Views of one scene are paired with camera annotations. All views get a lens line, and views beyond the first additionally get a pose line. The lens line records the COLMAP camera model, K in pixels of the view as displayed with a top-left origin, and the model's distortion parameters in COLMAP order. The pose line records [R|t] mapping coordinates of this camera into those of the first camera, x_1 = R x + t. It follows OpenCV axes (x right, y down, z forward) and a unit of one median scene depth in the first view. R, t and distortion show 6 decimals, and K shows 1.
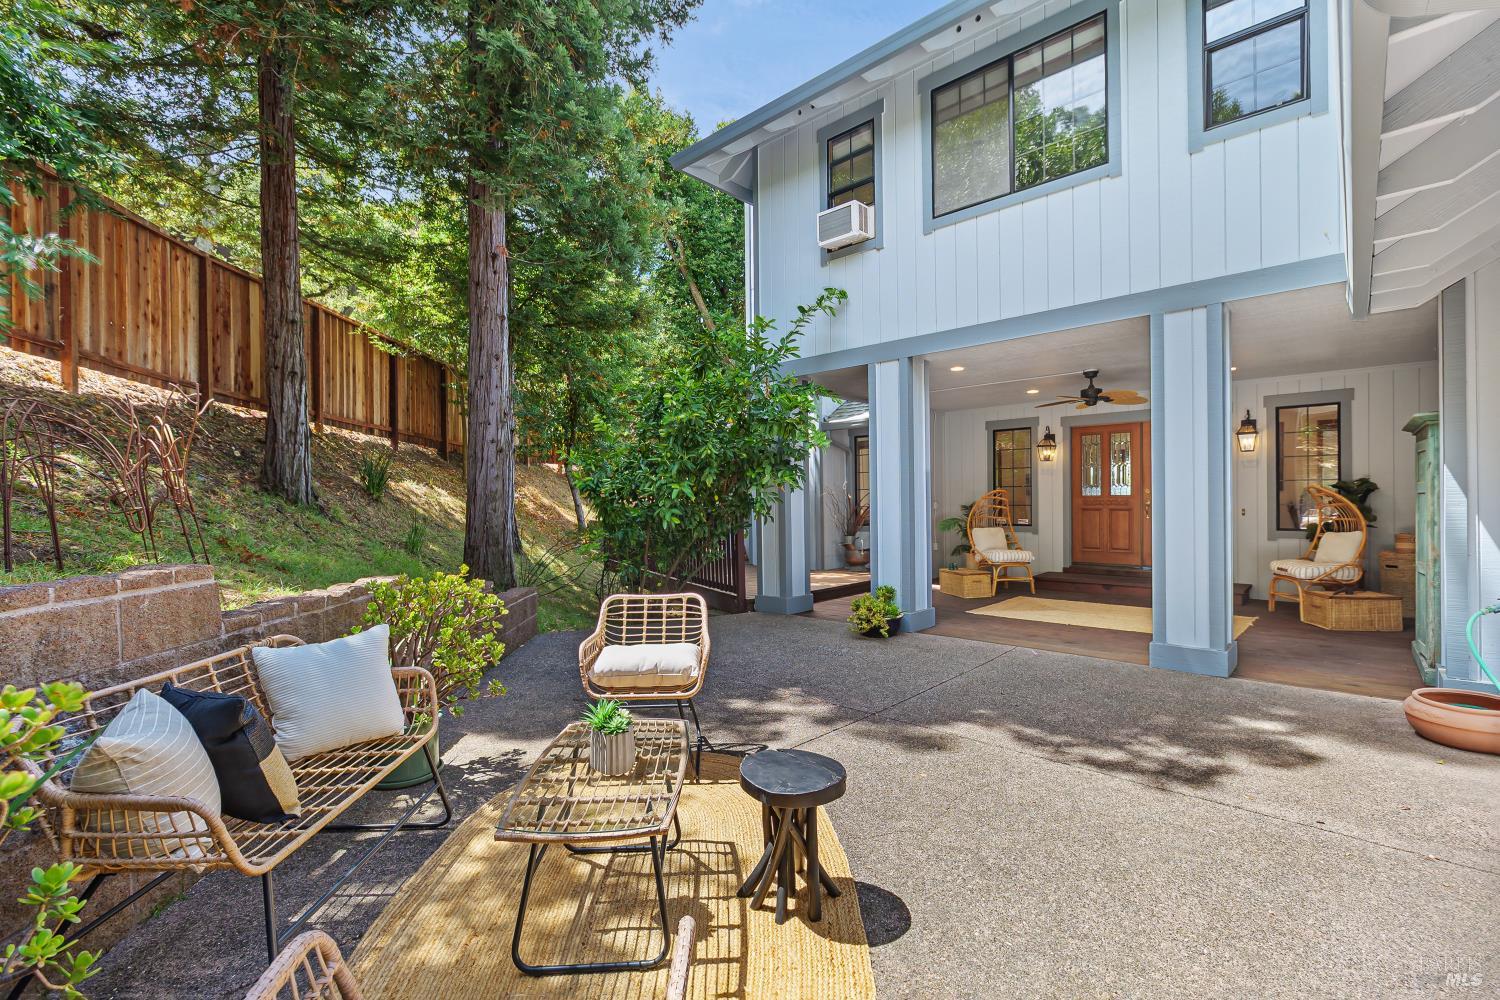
lens RADIAL K [[659.6, 0, 755.8], [0, 659.6, 503.0], [0, 0, 1]] dist [0.000508, -0.000119]
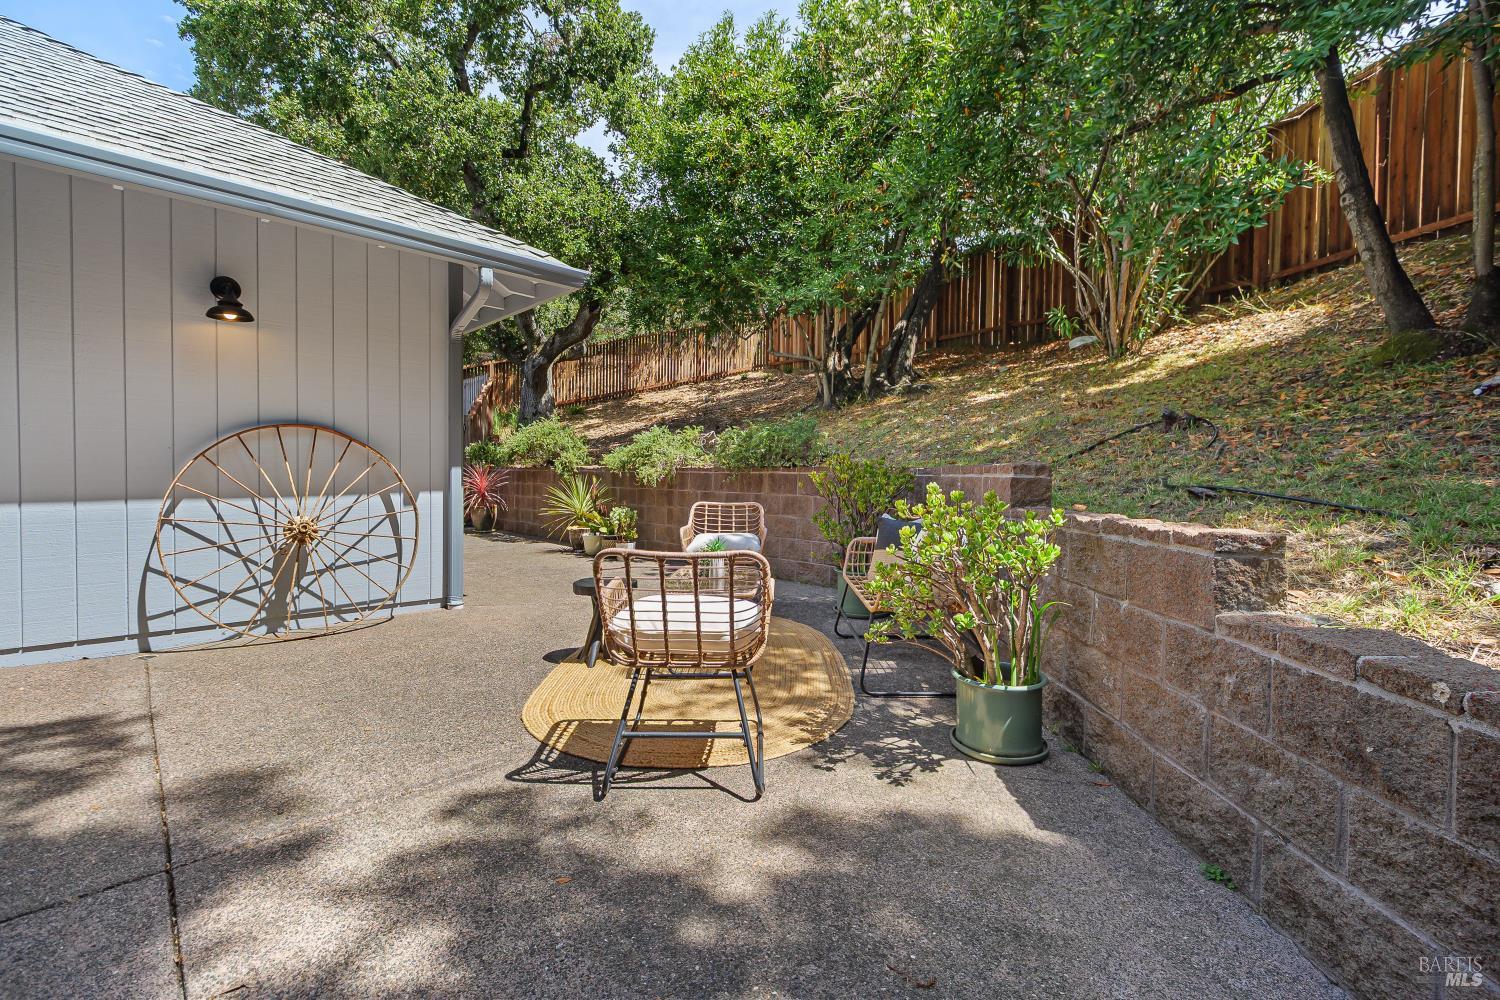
lens RADIAL K [[659.6, 0, 755.8], [0, 659.6, 503.0], [0, 0, 1]] dist [0.000508, -0.000119]
pose [[-0.996915, -0.006499, 0.078222, -0.119060], [-0.002867, 0.998917, 0.046445, 0.033073], [-0.078439, 0.046078, -0.995854, 0.703828]]
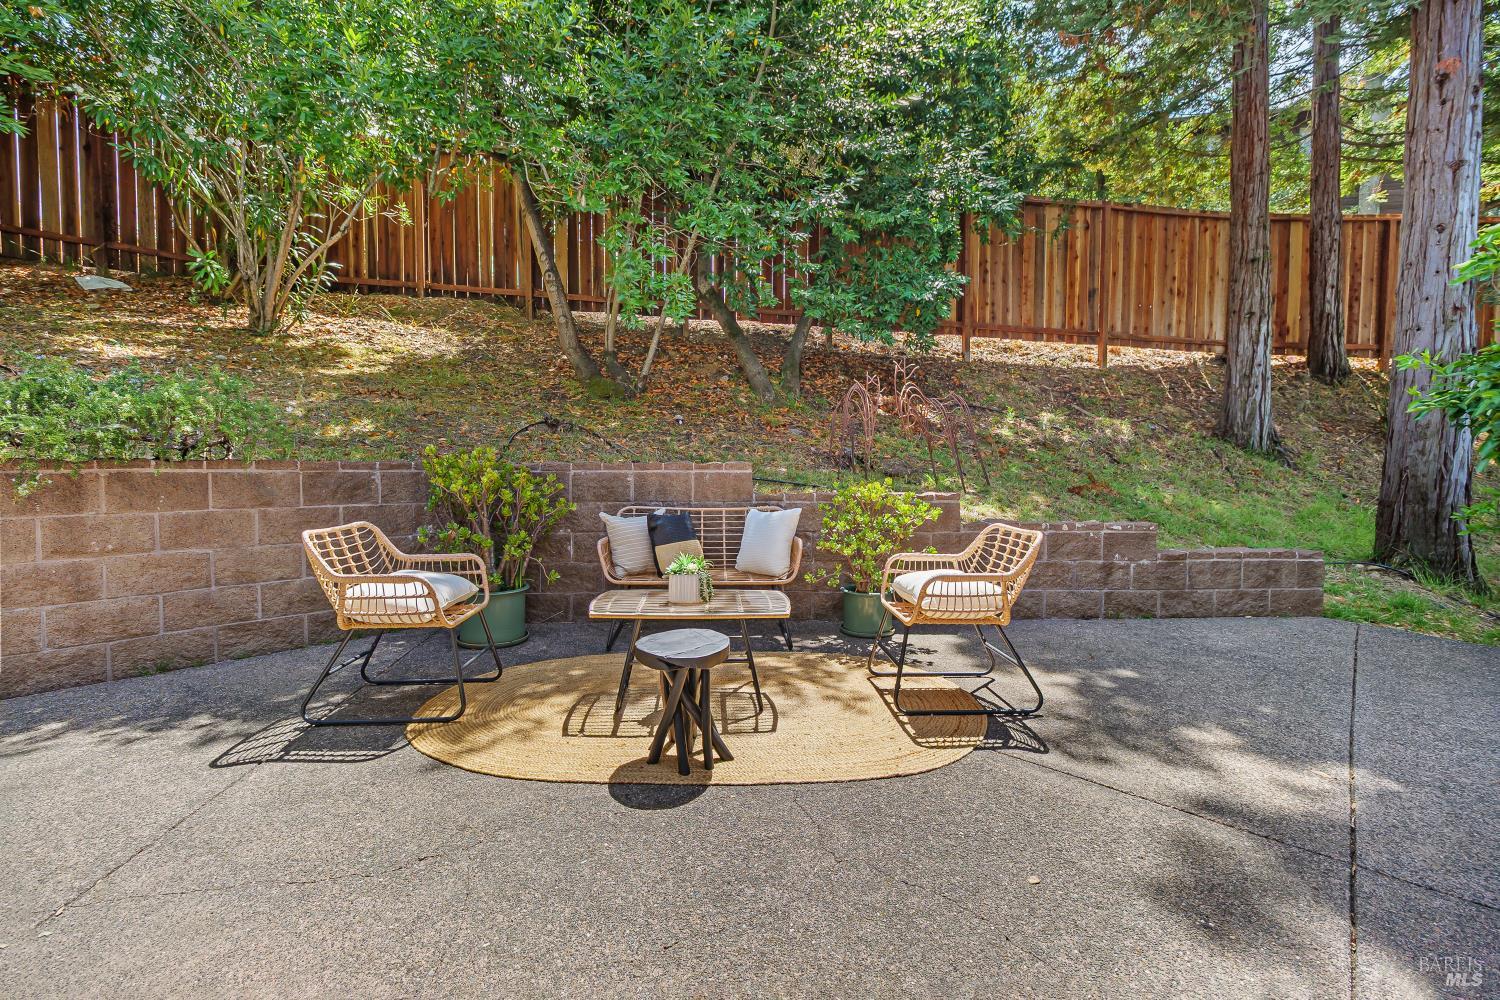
lens RADIAL K [[655.6, 0, 749.1], [0, 655.6, 493.1], [0, 0, 1]] dist [-0.000763, -0.000213]
pose [[-0.006360, 0.051824, -0.998636, 0.310737], [-0.007634, 0.998625, 0.051872, 0.024331], [0.999951, 0.007953, -0.005955, 0.299952]]
